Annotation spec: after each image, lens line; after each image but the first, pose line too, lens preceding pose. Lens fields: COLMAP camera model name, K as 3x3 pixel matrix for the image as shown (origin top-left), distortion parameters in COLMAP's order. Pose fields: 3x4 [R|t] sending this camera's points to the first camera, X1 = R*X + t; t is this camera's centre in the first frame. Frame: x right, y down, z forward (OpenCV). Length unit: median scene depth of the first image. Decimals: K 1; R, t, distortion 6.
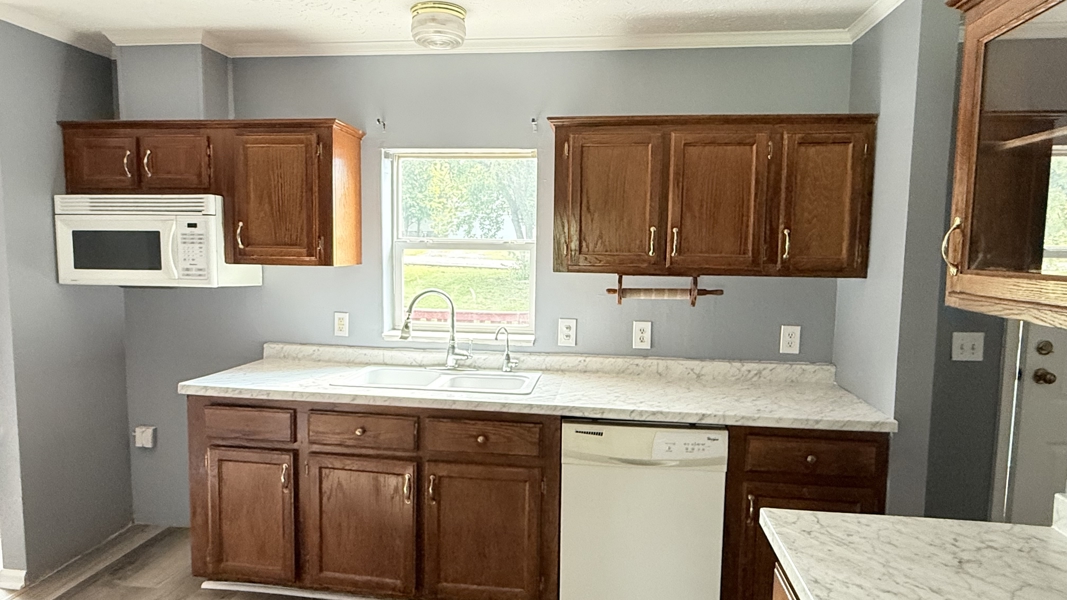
lens RADIAL K [[607.6, 0, 529.2], [0, 607.6, 298.3], [0, 0, 1]] dist [-0.001818, 0.000414]
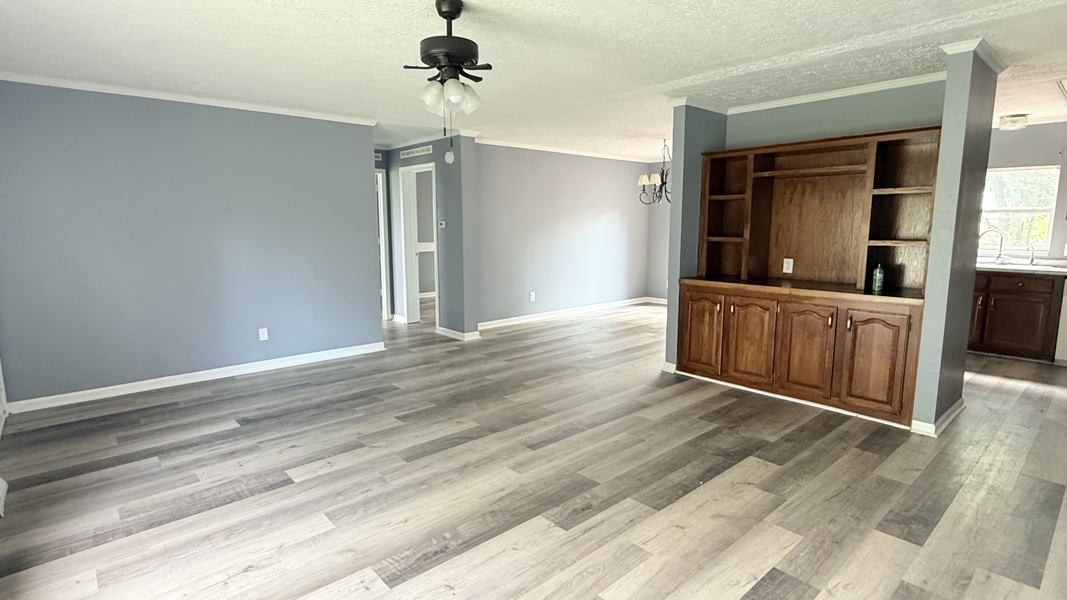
lens RADIAL K [[531.2, 0, 535.7], [0, 531.2, 303.8], [0, 0, 1]] dist [-0.000711, -0.002773]
pose [[0.756177, 0.083794, -0.648980, -0.147702], [-0.046526, 0.996142, 0.074408, 0.209629], [0.652711, -0.026071, 0.757158, -1.802330]]
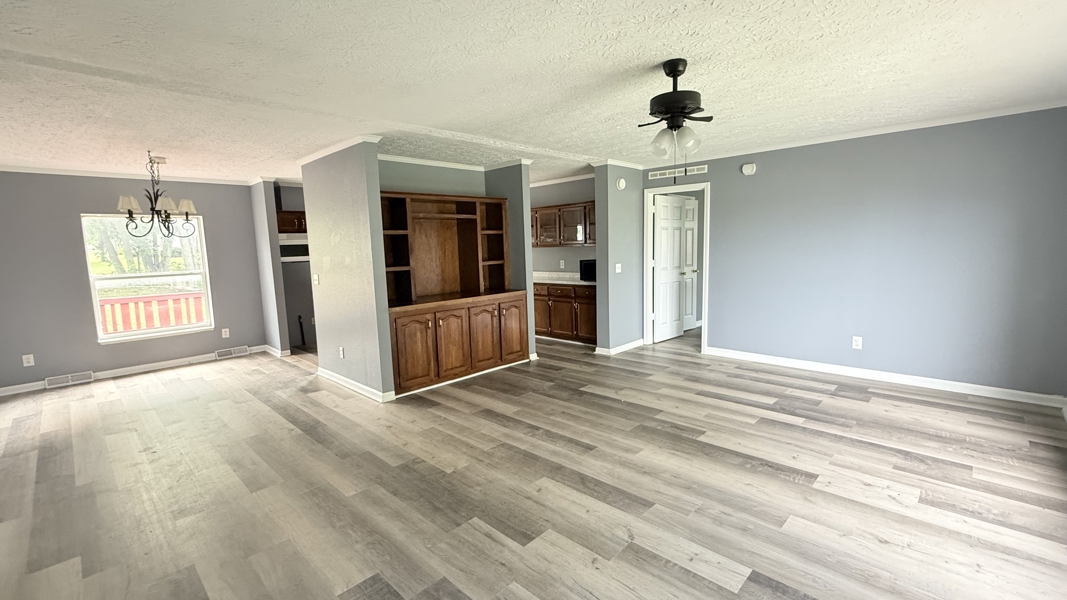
lens RADIAL K [[455.6, 0, 533.8], [0, 455.6, 301.1], [0, 0, 1]] dist [0.000939, -0.000635]
pose [[0.600610, -0.129604, 0.788968, -1.914888], [0.110475, 0.990762, 0.078653, 0.140377], [-0.791873, 0.039921, 0.609380, -1.505566]]
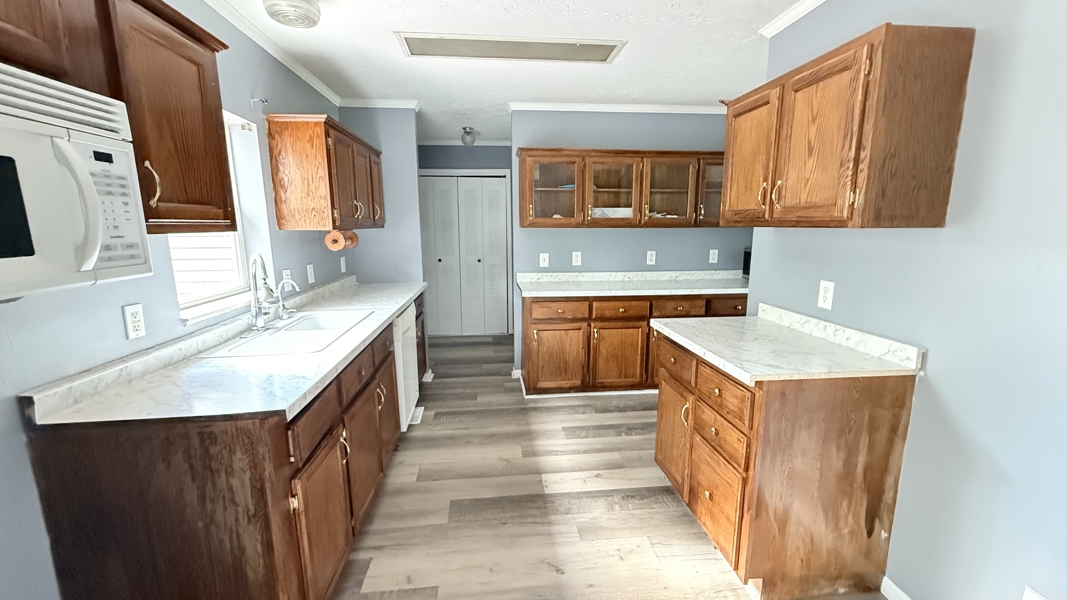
lens RADIAL K [[424.0, 0, 531.9], [0, 424.0, 299.7], [0, 0, 1]] dist [0.000187, -0.000354]
pose [[-0.221865, -0.185054, 0.957356, -0.981549], [0.087972, 0.974023, 0.208663, -0.048120], [-0.971101, 0.130515, -0.199822, 0.743483]]
